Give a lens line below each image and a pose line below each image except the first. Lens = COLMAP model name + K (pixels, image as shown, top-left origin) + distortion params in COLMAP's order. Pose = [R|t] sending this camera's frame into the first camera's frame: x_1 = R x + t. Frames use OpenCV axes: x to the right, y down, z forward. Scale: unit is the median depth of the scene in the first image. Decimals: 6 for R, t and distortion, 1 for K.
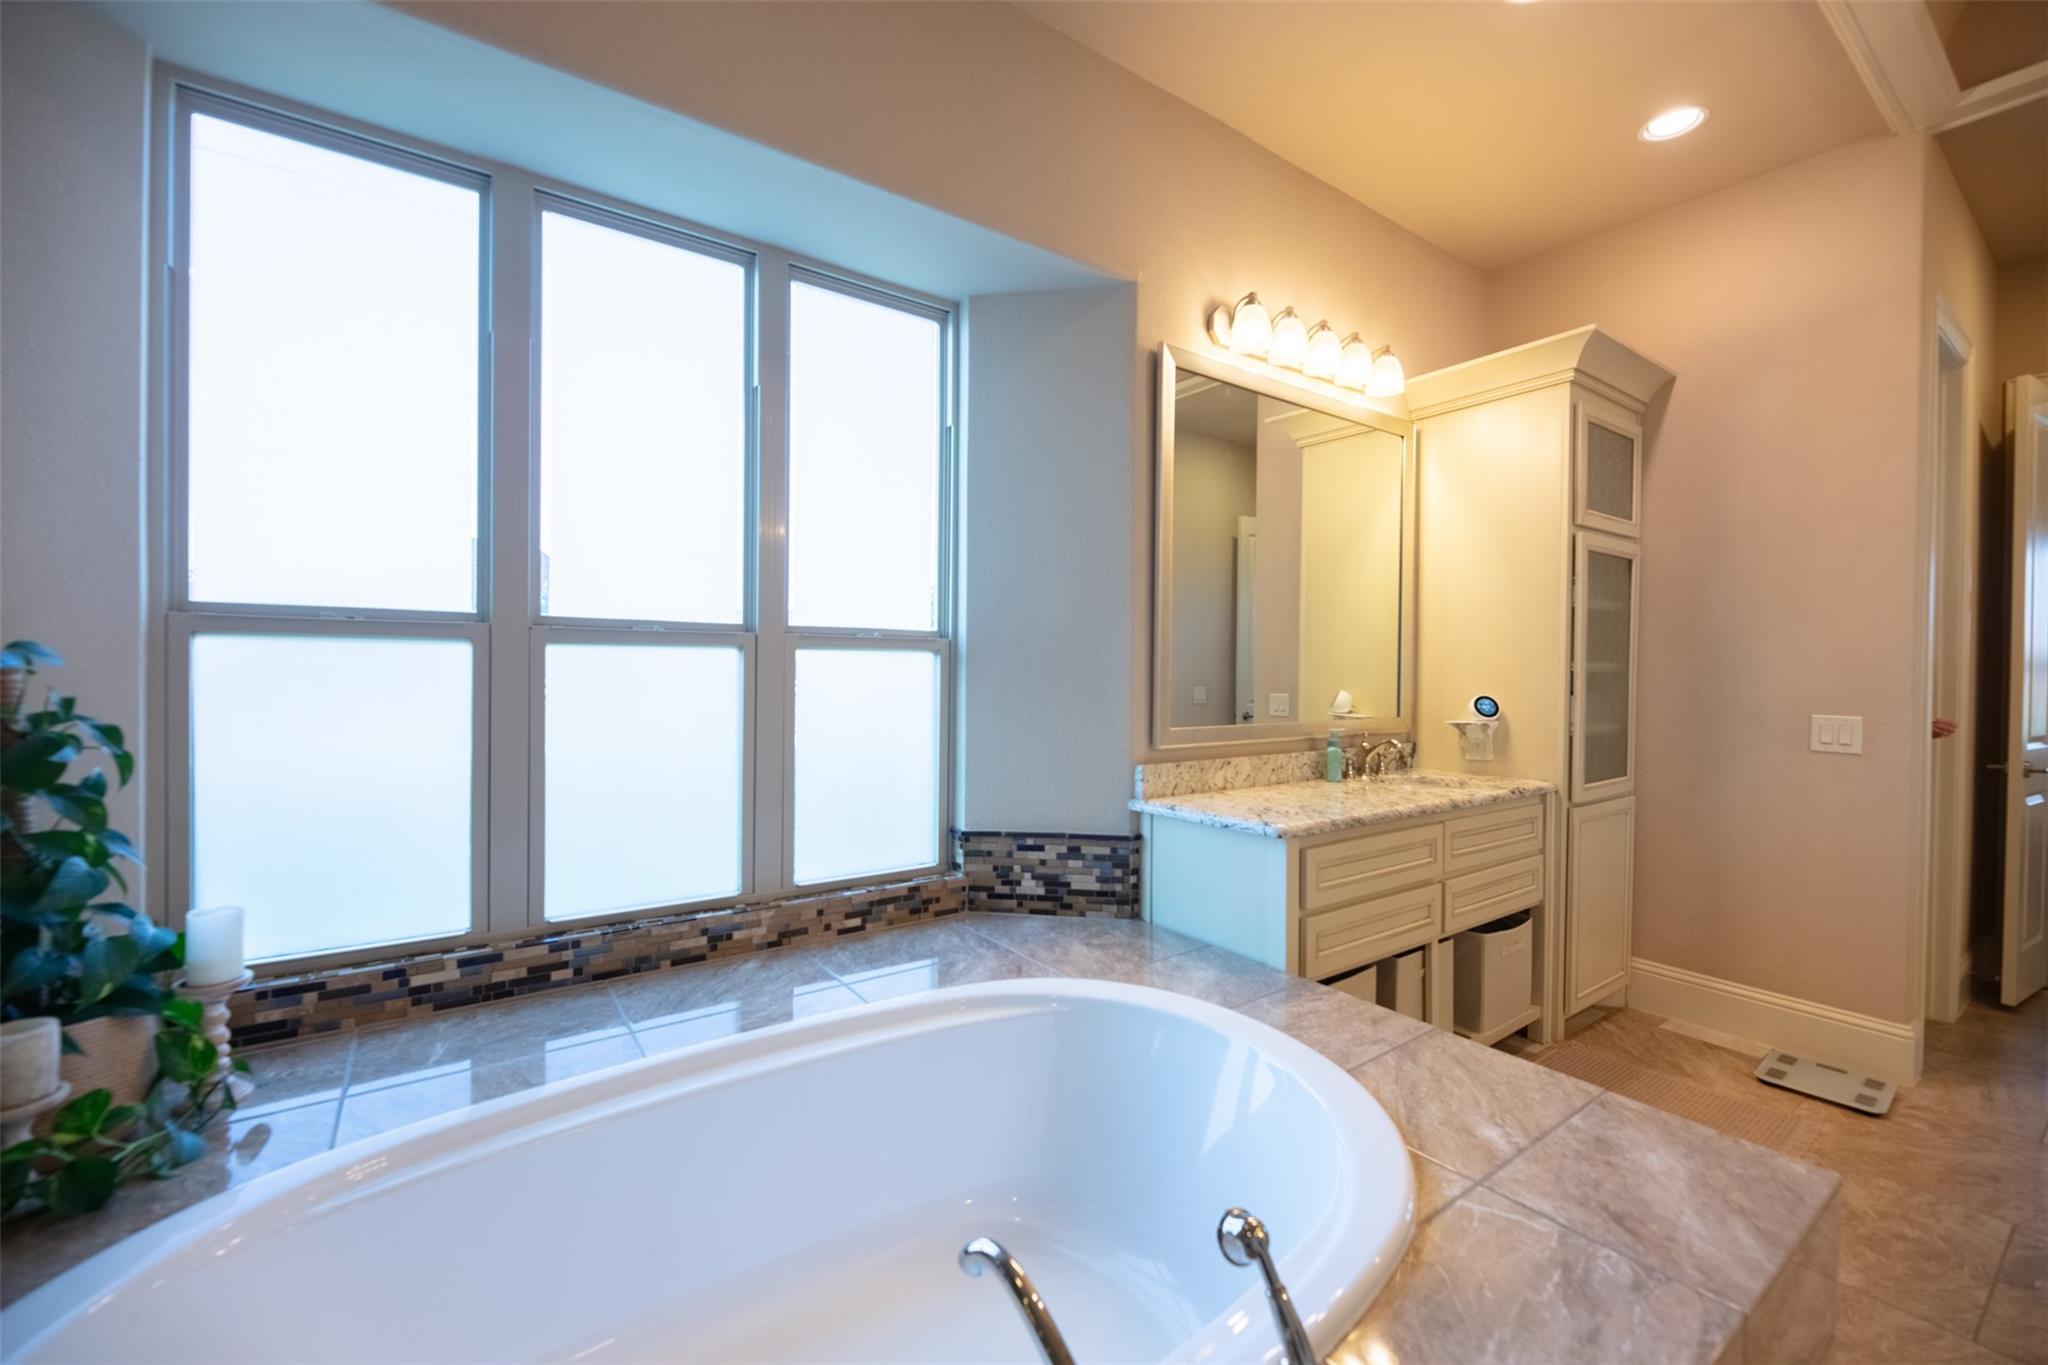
lens RADIAL K [[828.4, 0, 1018.0], [0, 828.4, 678.6], [0, 0, 1]] dist [0.001650, -0.003840]
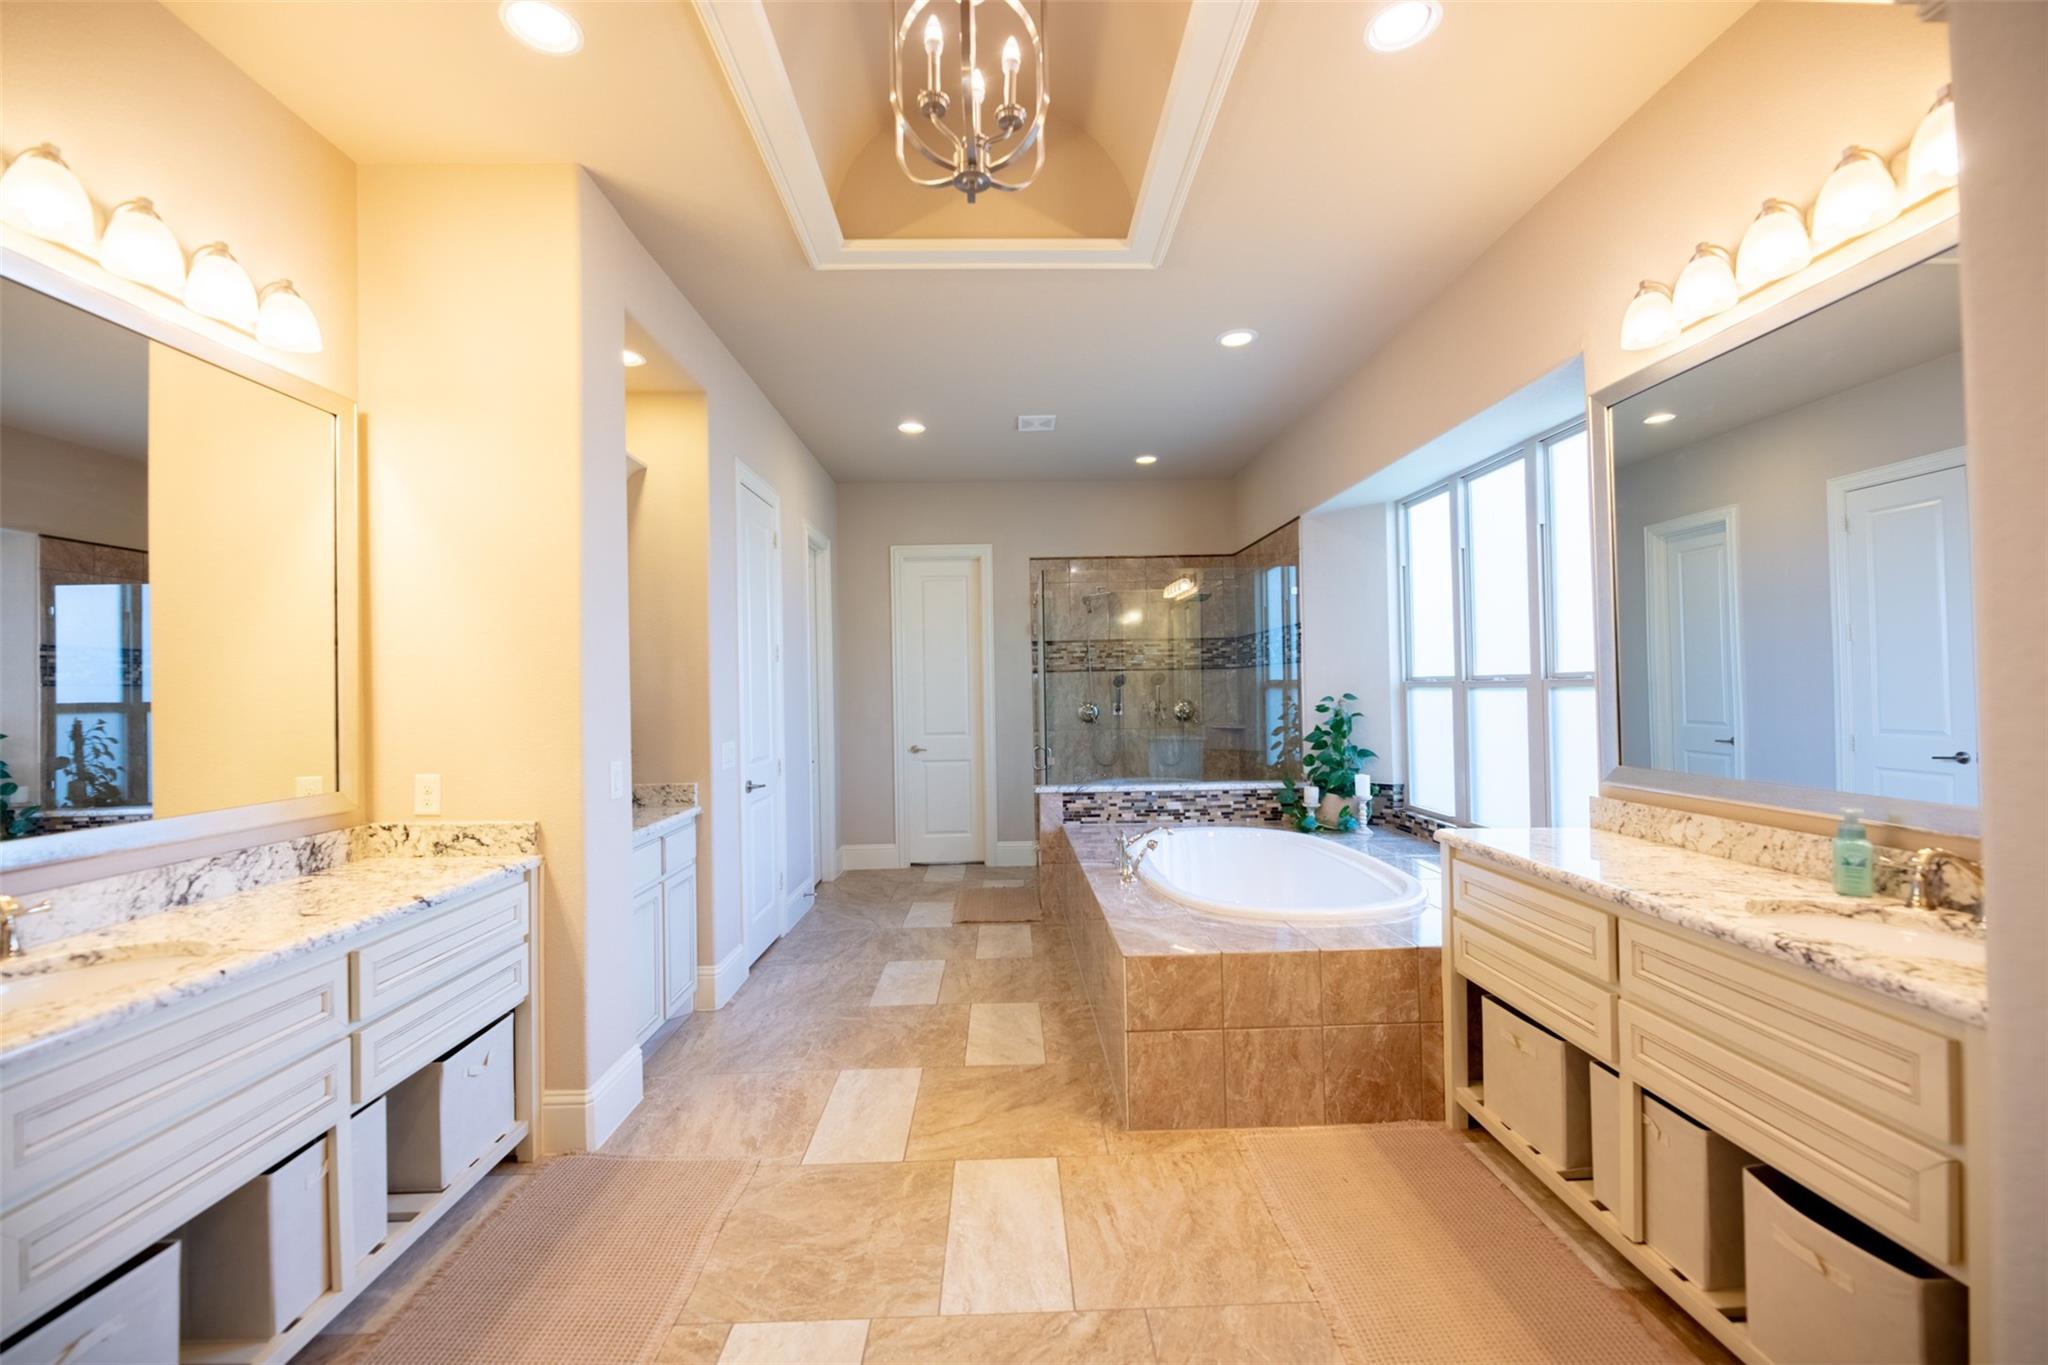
lens RADIAL K [[825.0, 0, 1025.0], [0, 825.0, 678.2], [0, 0, 1]] dist [0.001220, -0.004448]
pose [[-0.548048, -0.010876, -0.836376, 1.440018], [0.002552, 0.999889, -0.014674, -0.033690], [0.836443, -0.010177, -0.547960, 0.966137]]
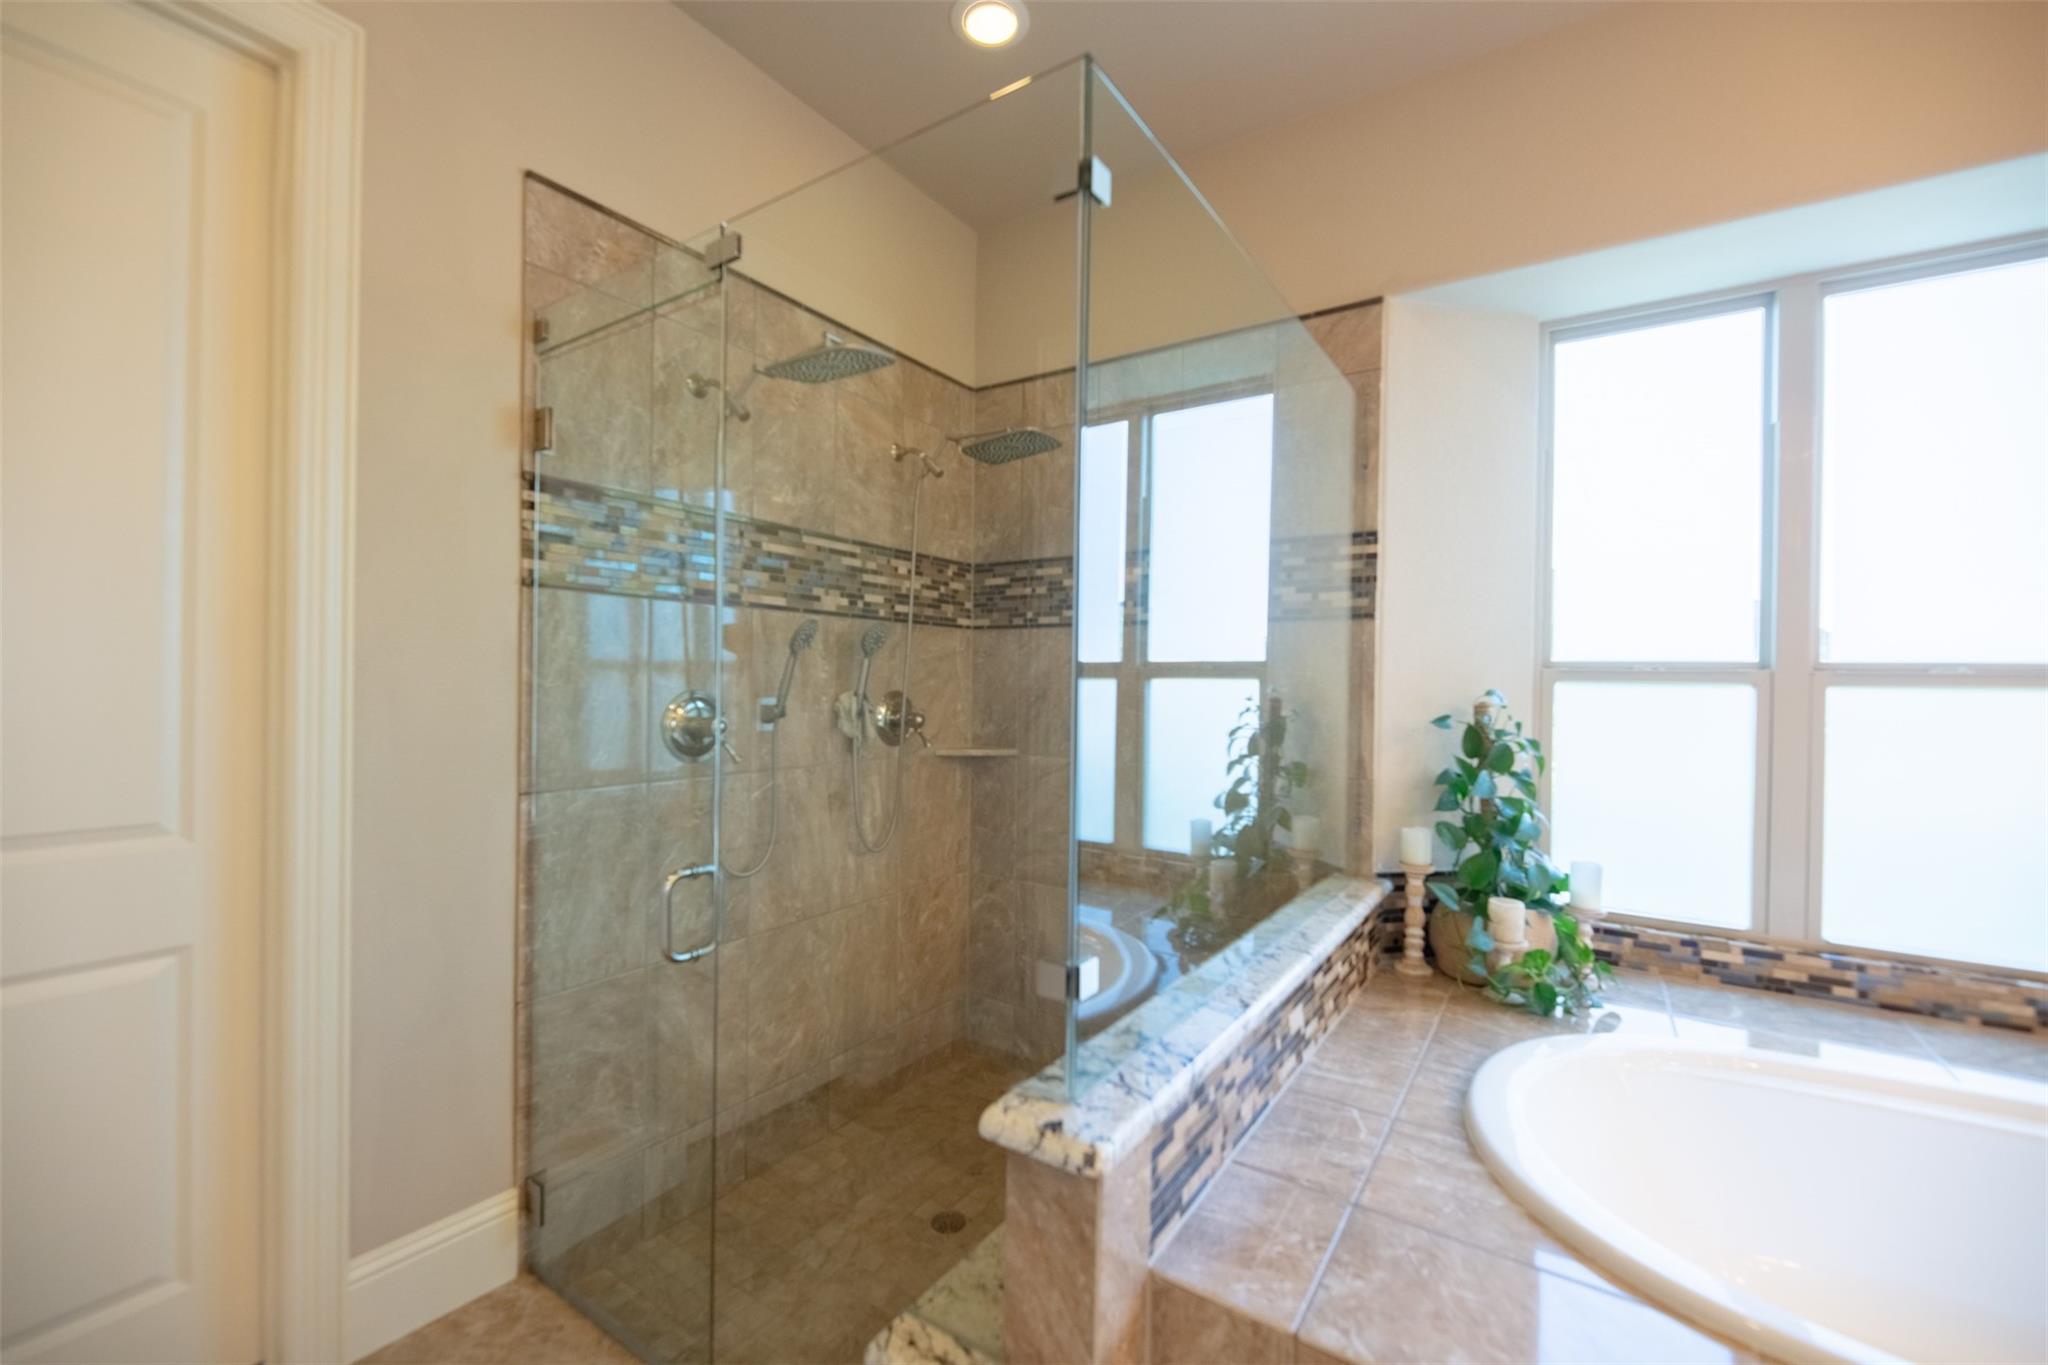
lens RADIAL K [[839.0, 0, 1024.0], [0, 839.0, 682.5], [0, 0, 1]] dist [-0.000531, -0.002931]
pose [[0.363219, -0.001049, -0.931703, 0.062916], [-0.025432, 0.999616, -0.011040, -0.007258], [0.931357, 0.027705, 0.363053, -0.322578]]
